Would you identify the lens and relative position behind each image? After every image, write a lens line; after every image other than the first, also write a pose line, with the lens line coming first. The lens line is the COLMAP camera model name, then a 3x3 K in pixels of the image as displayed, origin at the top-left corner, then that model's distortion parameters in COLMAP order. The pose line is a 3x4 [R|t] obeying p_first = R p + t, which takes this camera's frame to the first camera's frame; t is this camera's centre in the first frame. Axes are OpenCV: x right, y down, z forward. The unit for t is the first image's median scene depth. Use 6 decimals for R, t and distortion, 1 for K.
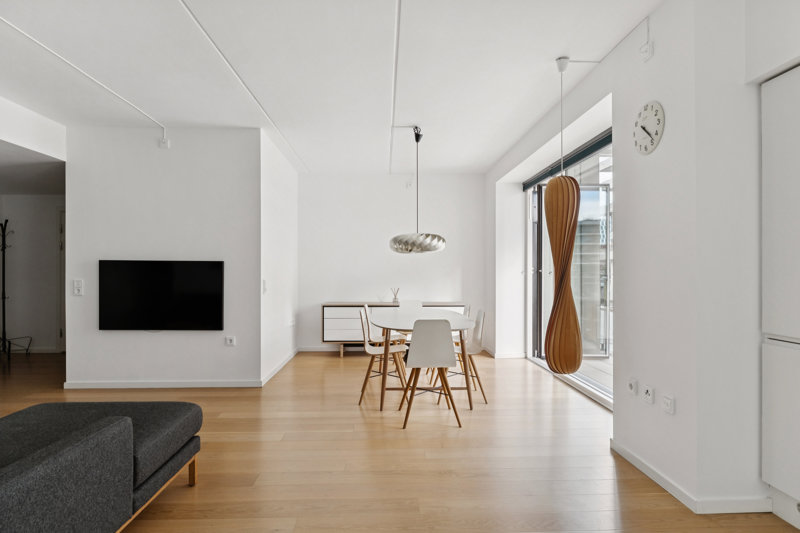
lens RADIAL K [[460.2, 0, 418.1], [0, 460.2, 268.6], [0, 0, 1]] dist [-0.000079, -0.000056]
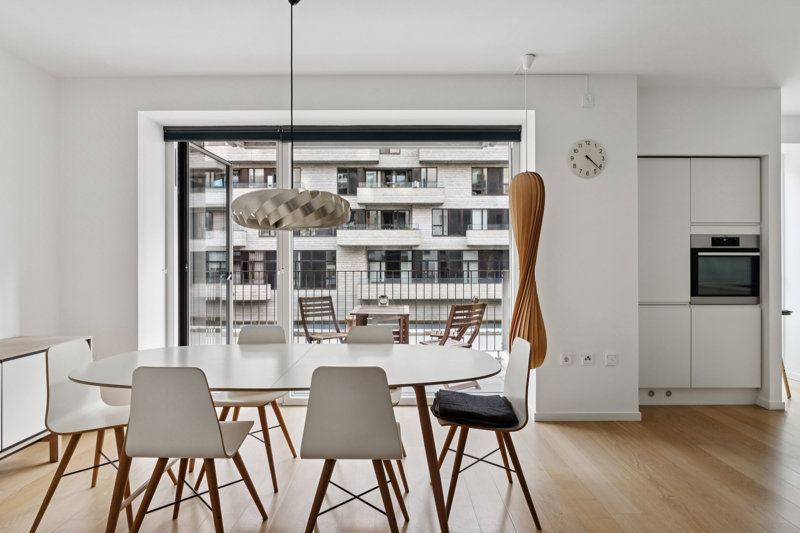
lens RADIAL K [[391.7, 0, 400.0], [0, 391.7, 266.5], [0, 0, 1]] dist [-0.002177, -0.000545]
pose [[0.112545, 0.000110, 0.993647, -0.659803], [-0.006668, 0.999978, 0.000644, 0.009162], [-0.993624, -0.006698, 0.112543, 1.356937]]
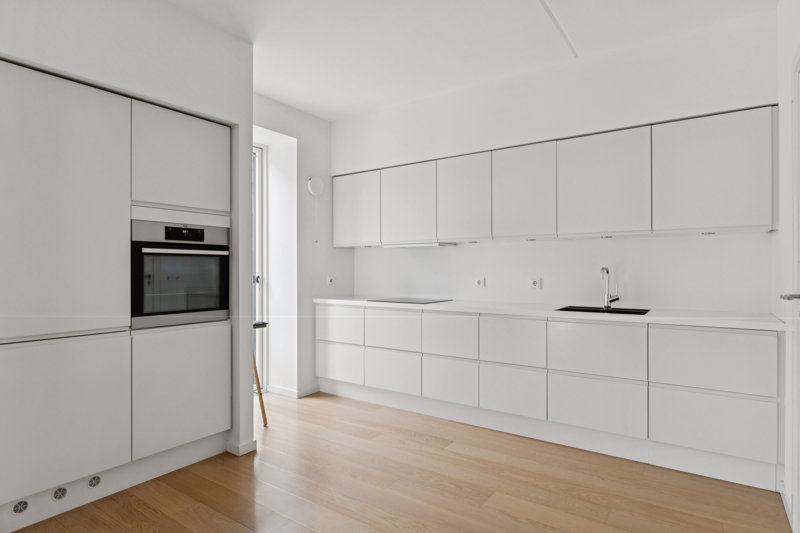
lens RADIAL K [[460.2, 0, 418.1], [0, 460.2, 268.6], [0, 0, 1]] dist [-0.000079, -0.000056]
pose [[-0.765360, -0.001554, 0.643601, -0.366321], [-0.005632, 0.999975, -0.004283, 0.002144], [-0.643578, -0.006903, -0.765350, 0.928056]]
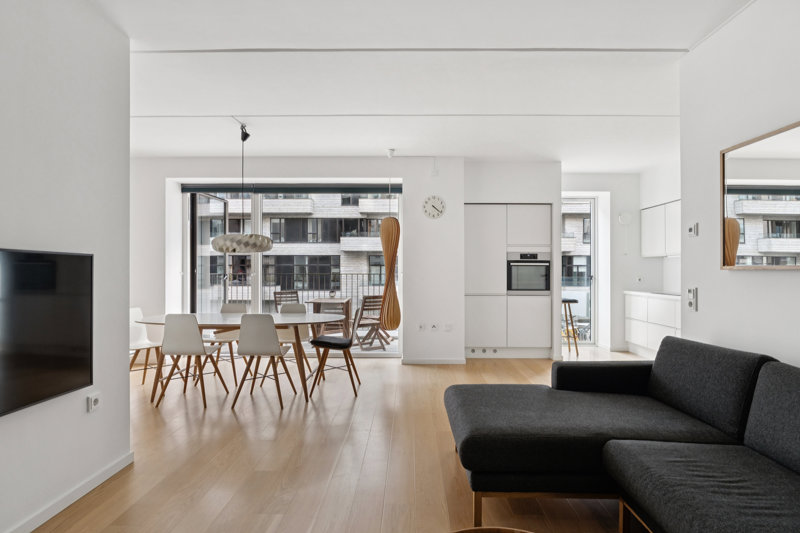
lens RADIAL K [[358.5, 0, 400.0], [0, 358.5, 266.5], [0, 0, 1]] dist [-0.010688, -0.000284]
pose [[0.111898, 0.010832, 0.993661, -1.189665], [-0.010344, 0.999899, -0.009736, 0.001012], [-0.993666, -0.009189, 0.111998, 0.930499]]
